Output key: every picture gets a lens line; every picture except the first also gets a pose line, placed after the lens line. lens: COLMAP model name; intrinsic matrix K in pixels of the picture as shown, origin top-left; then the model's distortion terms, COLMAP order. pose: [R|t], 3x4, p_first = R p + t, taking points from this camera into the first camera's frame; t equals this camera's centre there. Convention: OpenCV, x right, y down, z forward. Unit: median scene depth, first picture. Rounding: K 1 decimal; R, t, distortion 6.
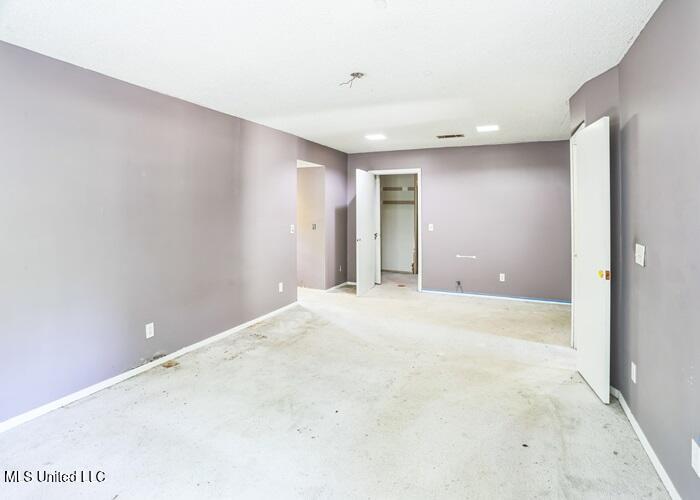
lens RADIAL K [[362.1, 0, 349.8], [0, 362.1, 207.6], [0, 0, 1]] dist [-0.052552, 0.000618]
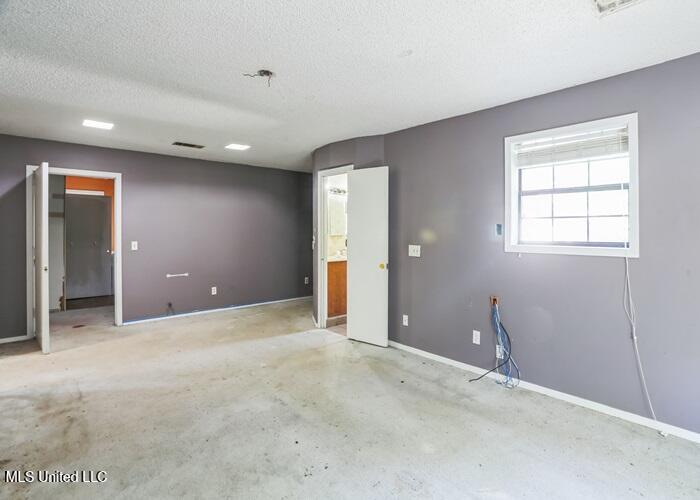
lens RADIAL K [[353.3, 0, 364.6], [0, 353.3, 230.0], [0, 0, 1]] dist [-0.047111, 0.000548]
pose [[0.363211, -0.004958, 0.931694, -0.485188], [-0.009668, 0.999912, 0.009090, 0.008409], [-0.931657, -0.012309, 0.363131, 0.312730]]
